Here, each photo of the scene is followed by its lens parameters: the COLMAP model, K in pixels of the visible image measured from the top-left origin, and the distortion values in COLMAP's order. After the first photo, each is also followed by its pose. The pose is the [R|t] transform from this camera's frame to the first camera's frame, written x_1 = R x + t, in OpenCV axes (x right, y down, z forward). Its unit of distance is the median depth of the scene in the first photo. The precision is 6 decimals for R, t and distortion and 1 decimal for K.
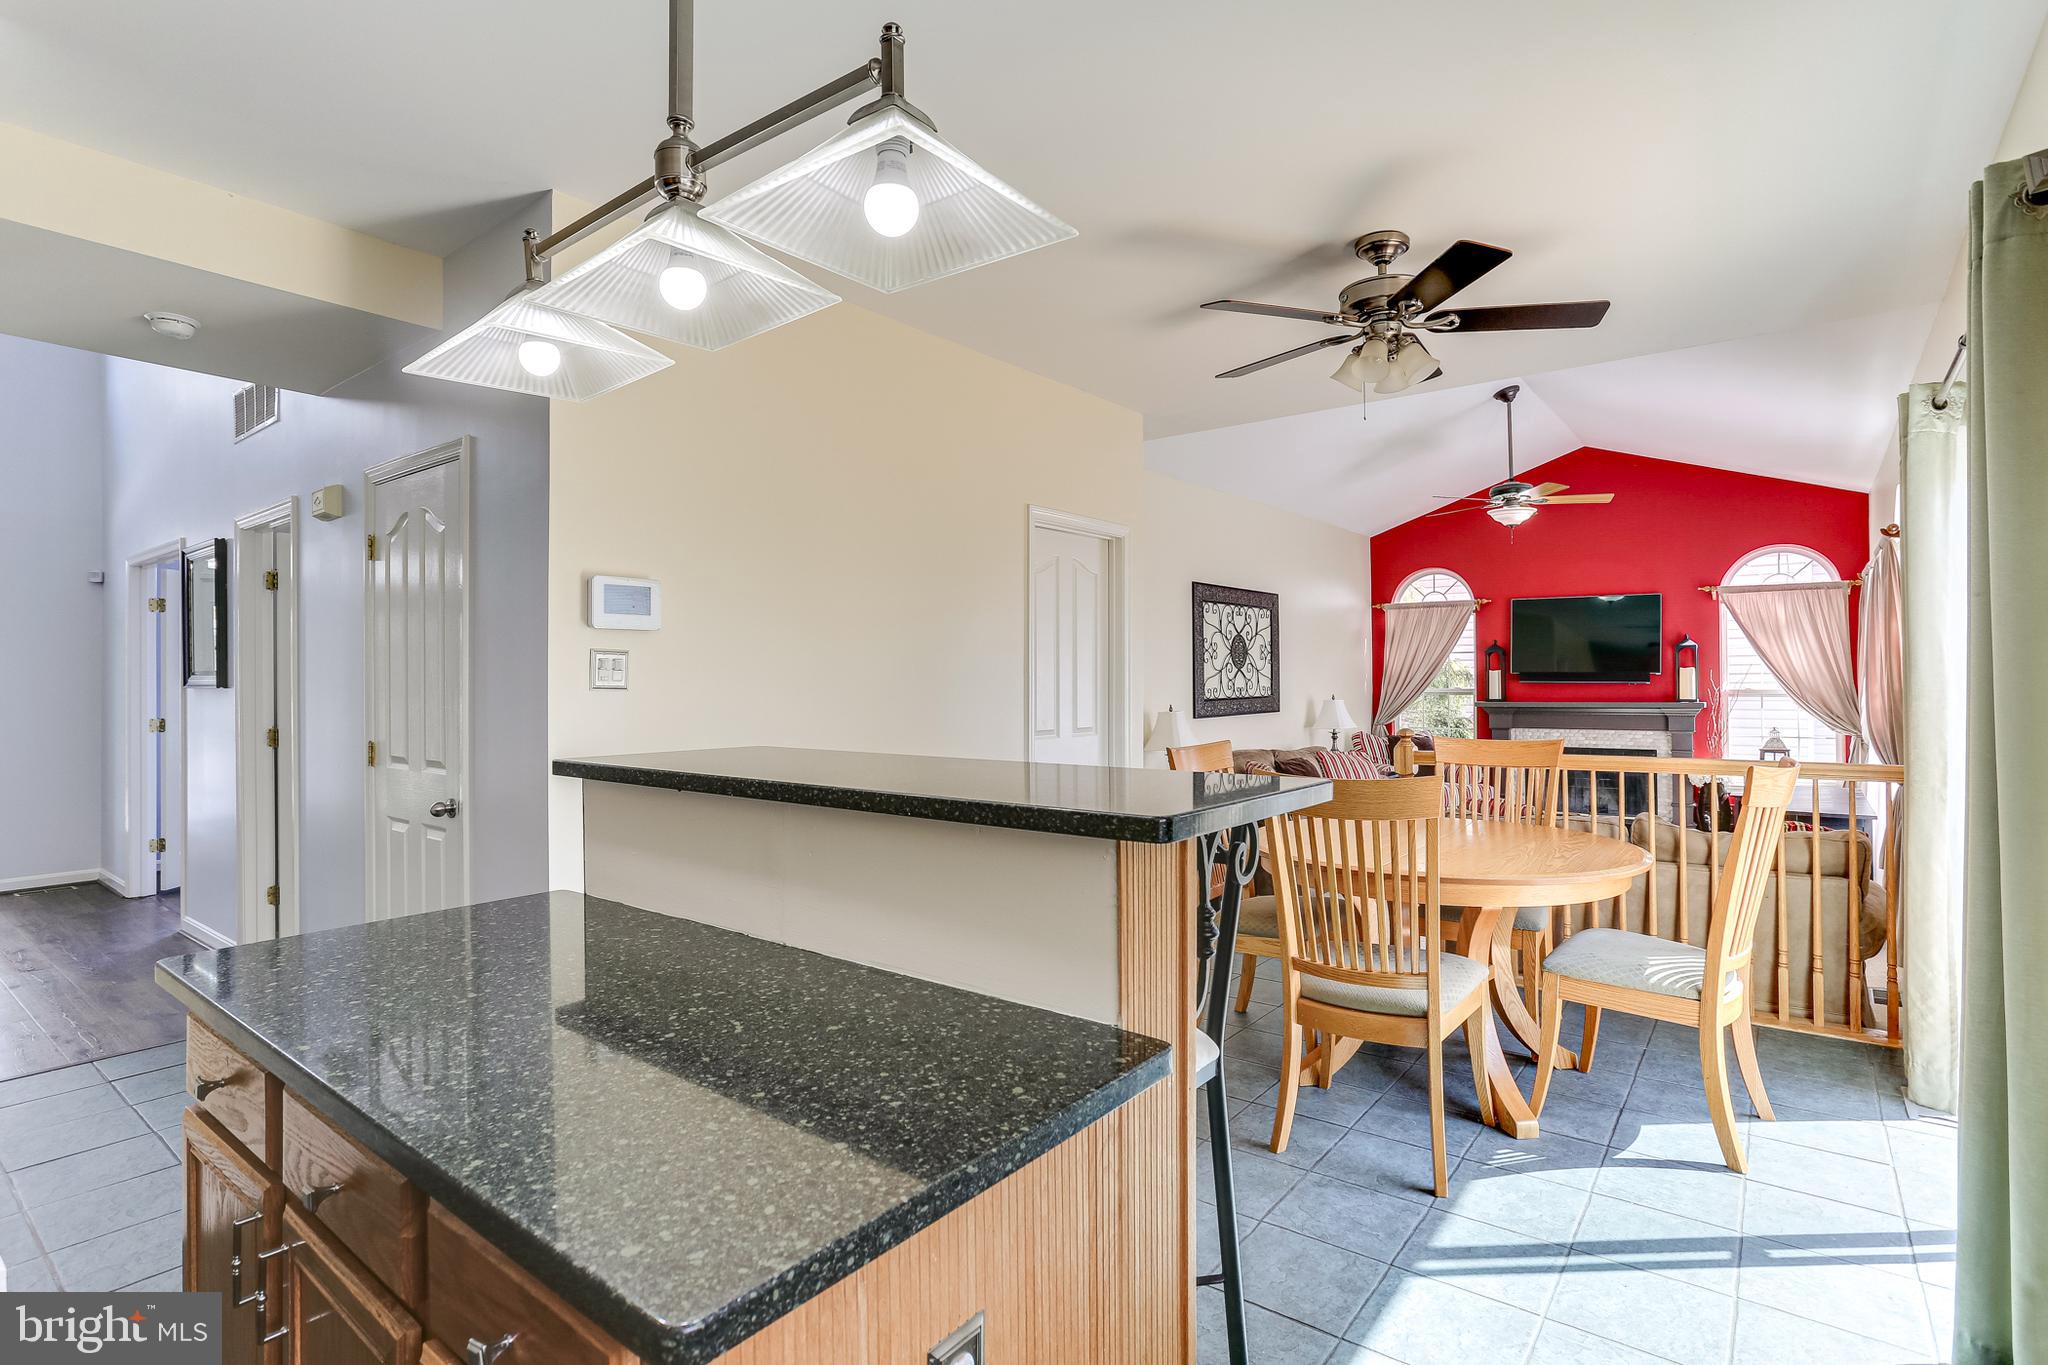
lens RADIAL K [[1001.6, 0, 1022.8], [0, 1001.6, 678.2], [0, 0, 1]] dist [-0.044368, 0.024949]
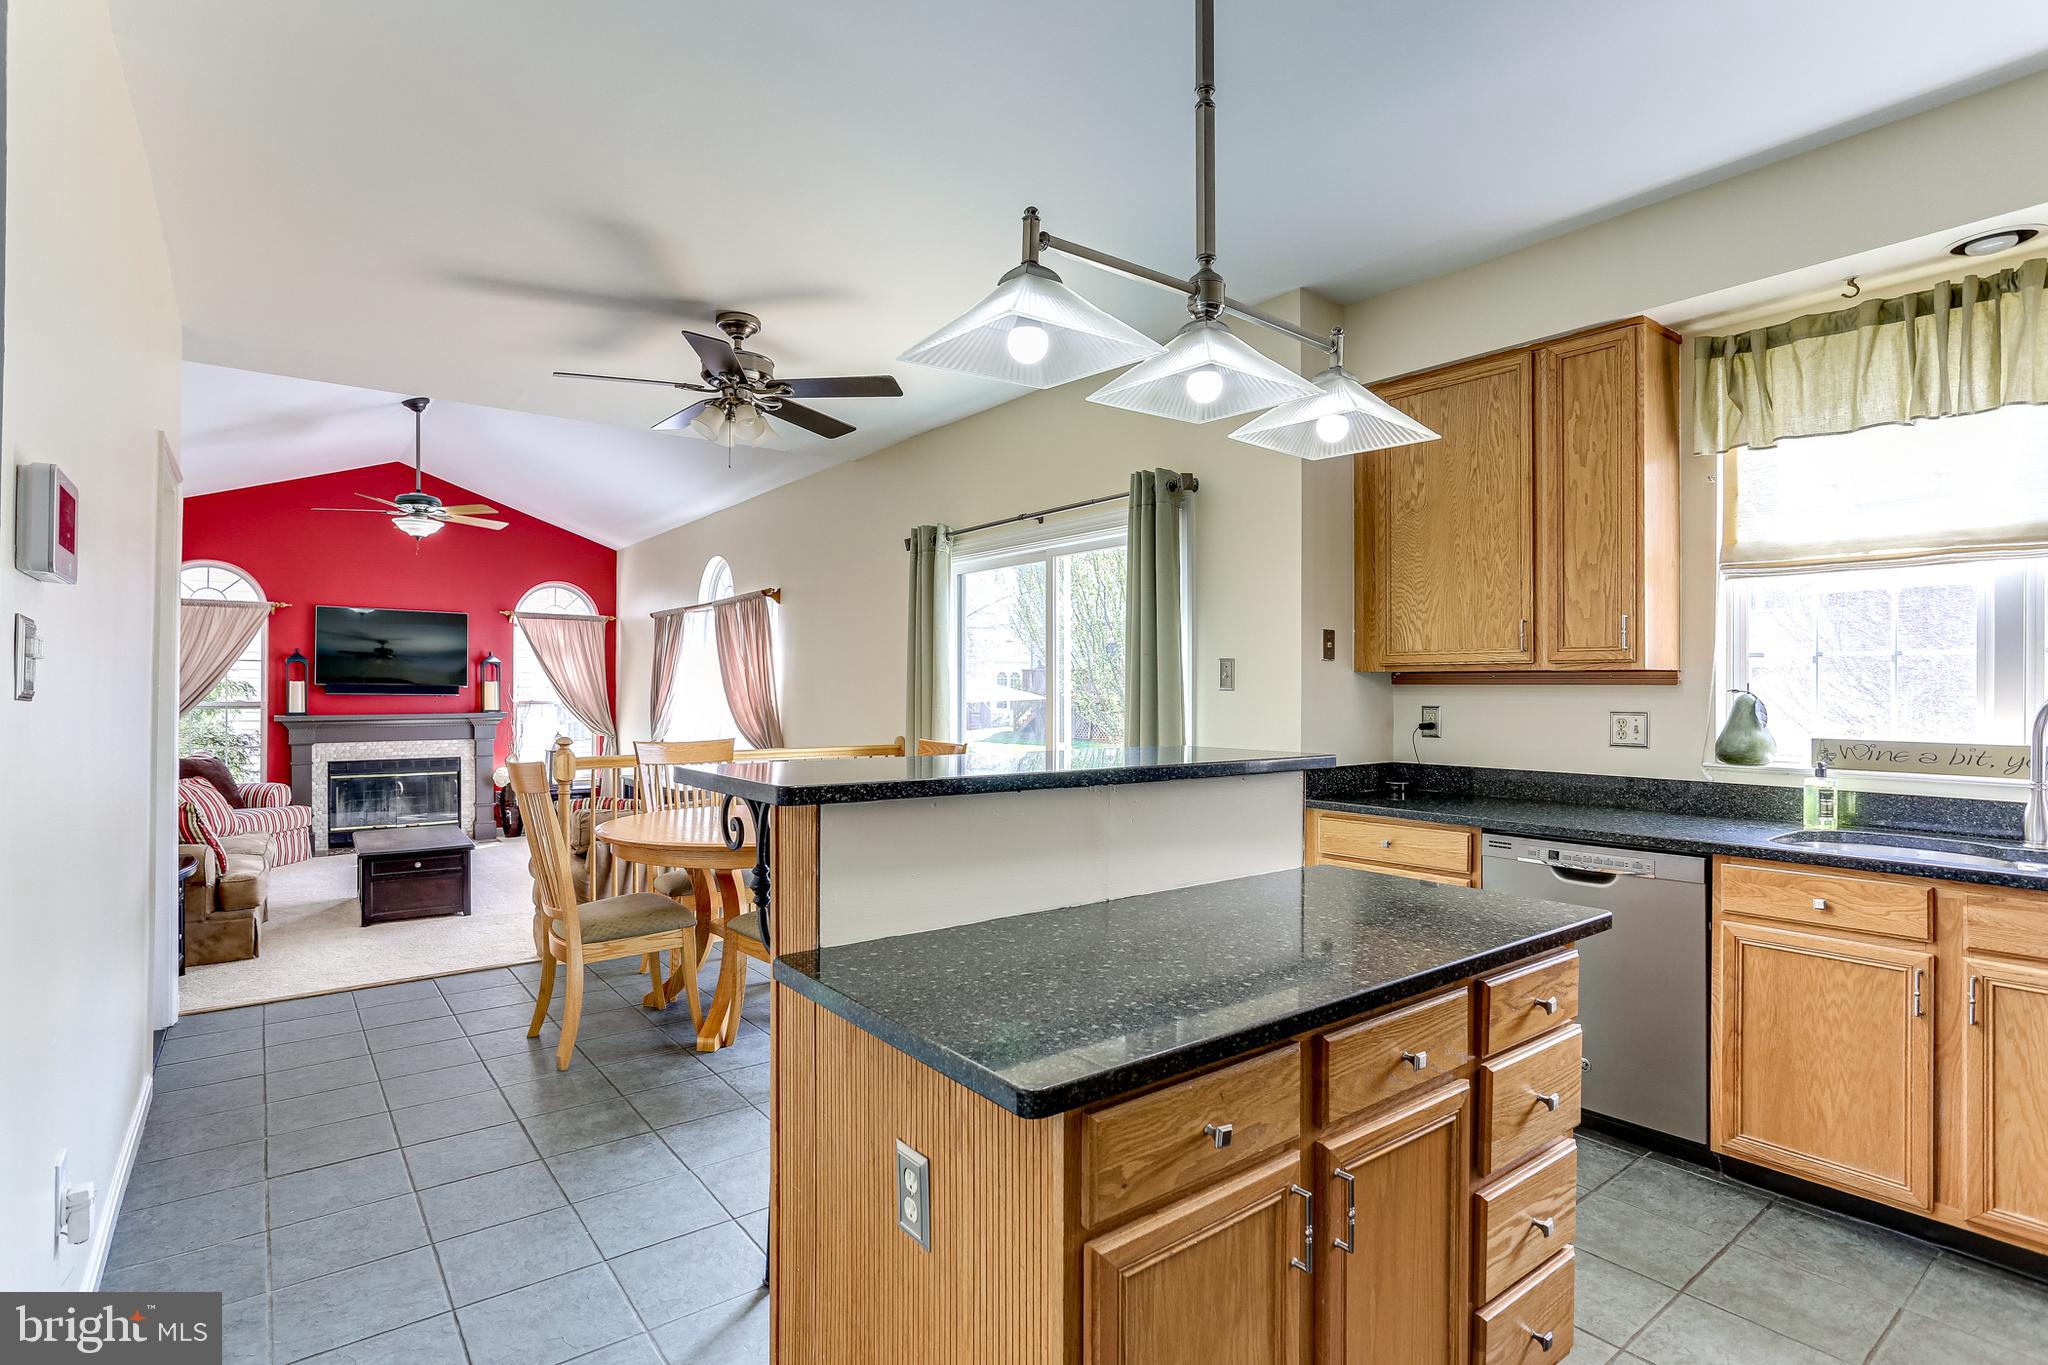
lens RADIAL K [[990.7, 0, 1017.9], [0, 990.7, 687.9], [0, 0, 1]] dist [-0.036455, 0.018509]
pose [[0.257448, 0.008858, 0.966252, -0.249598], [-0.004871, 0.999957, -0.007869, 0.002444], [-0.966280, -0.002681, 0.257480, 0.135264]]
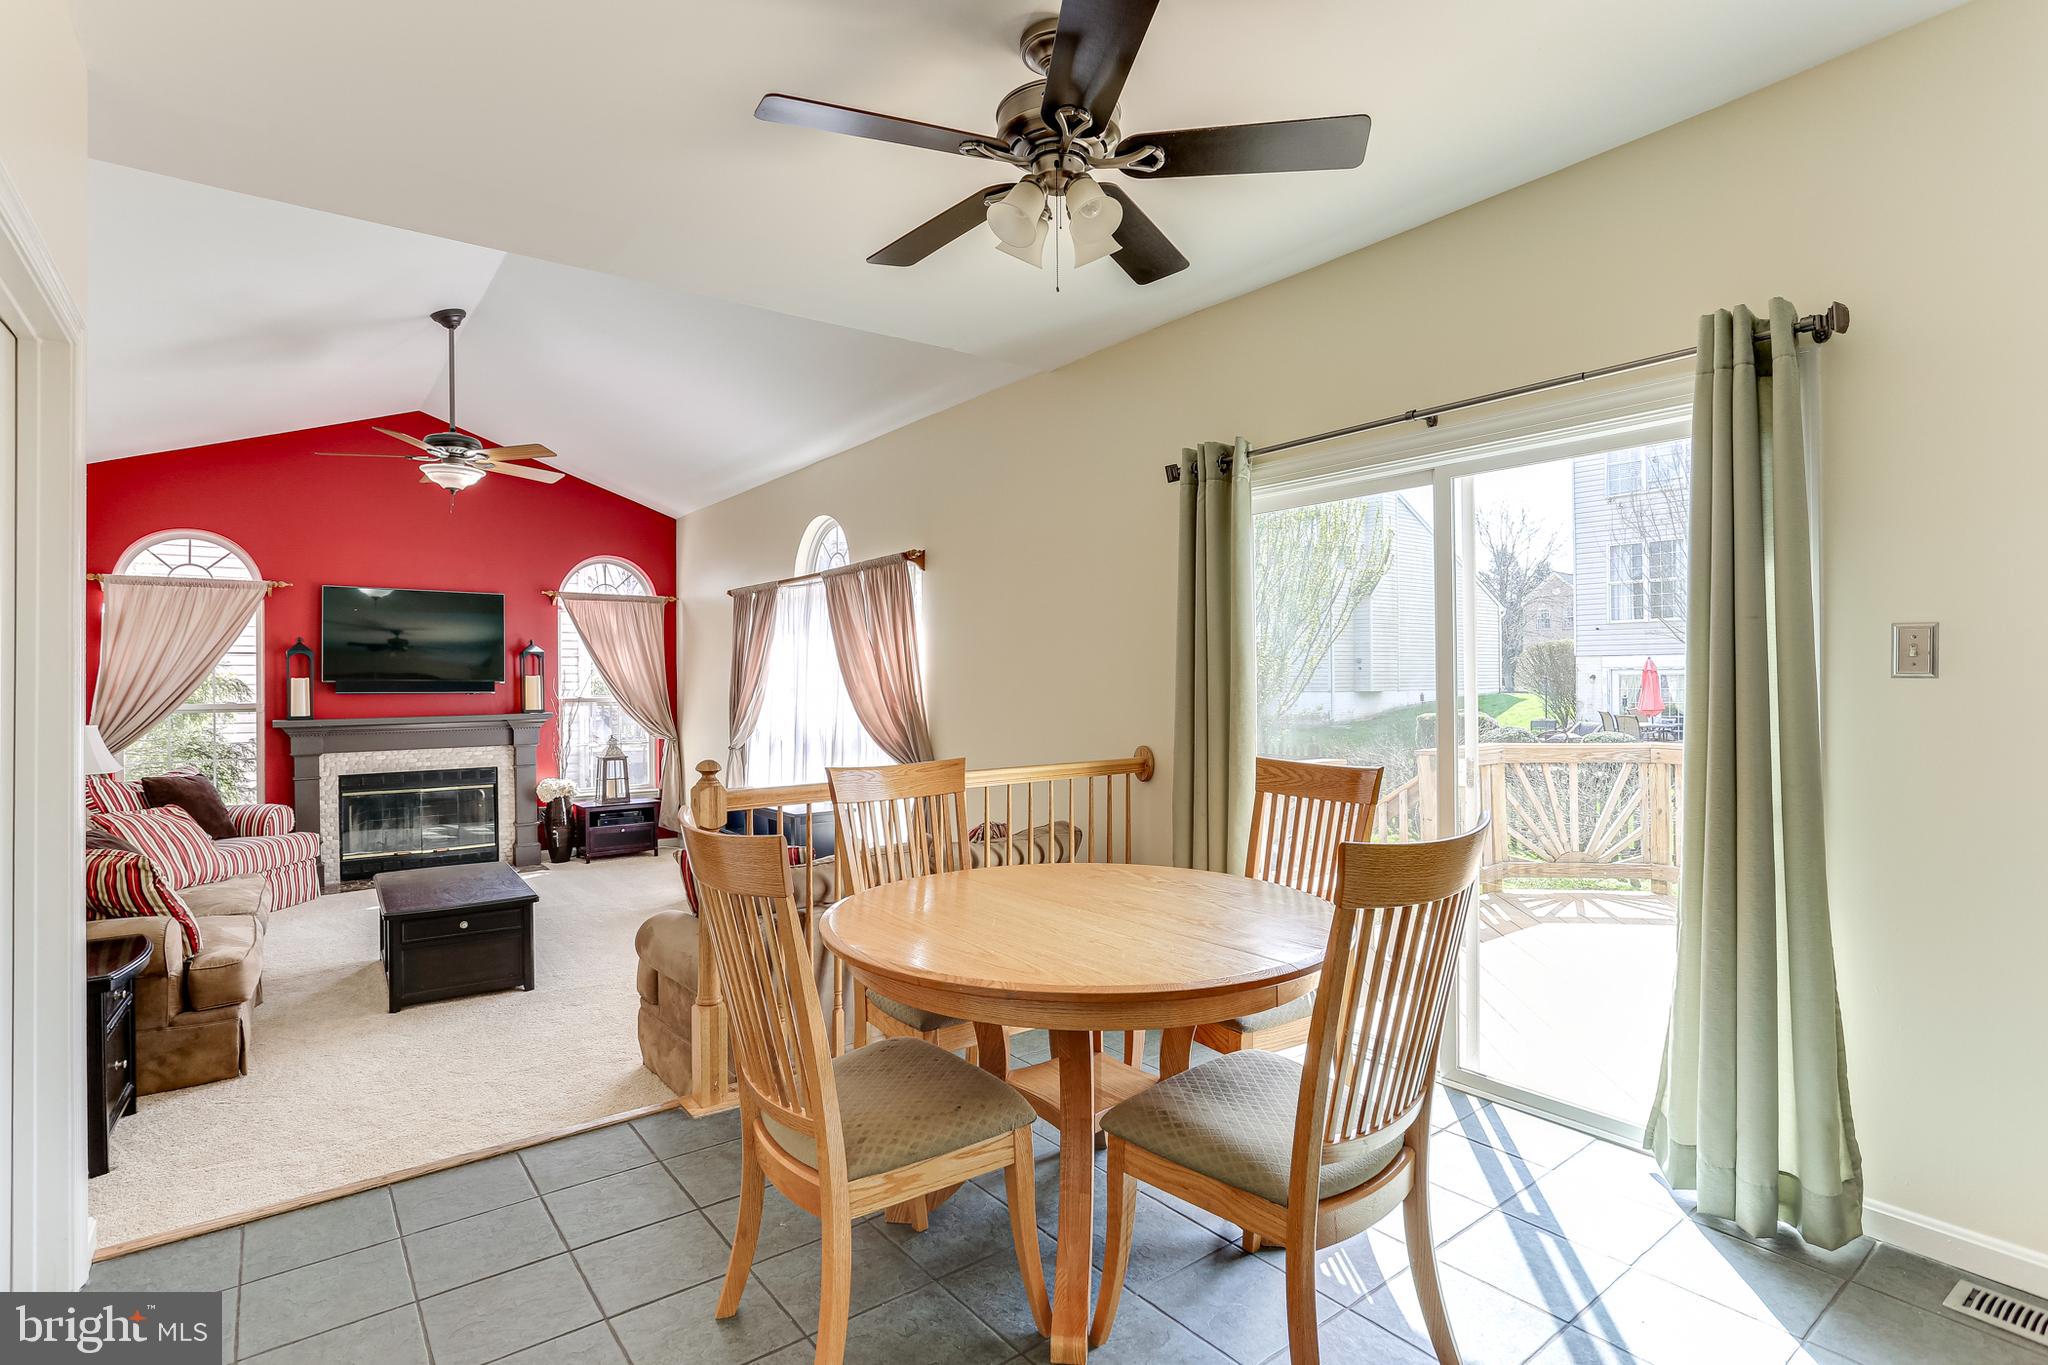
lens RADIAL K [[1001.6, 0, 1022.8], [0, 1001.6, 678.2], [0, 0, 1]] dist [-0.044368, 0.024949]
pose [[0.262760, 0.004245, 0.964852, -0.108068], [0.005399, 0.999968, -0.005870, -0.000309], [-0.964846, 0.006752, 0.262728, 0.308243]]
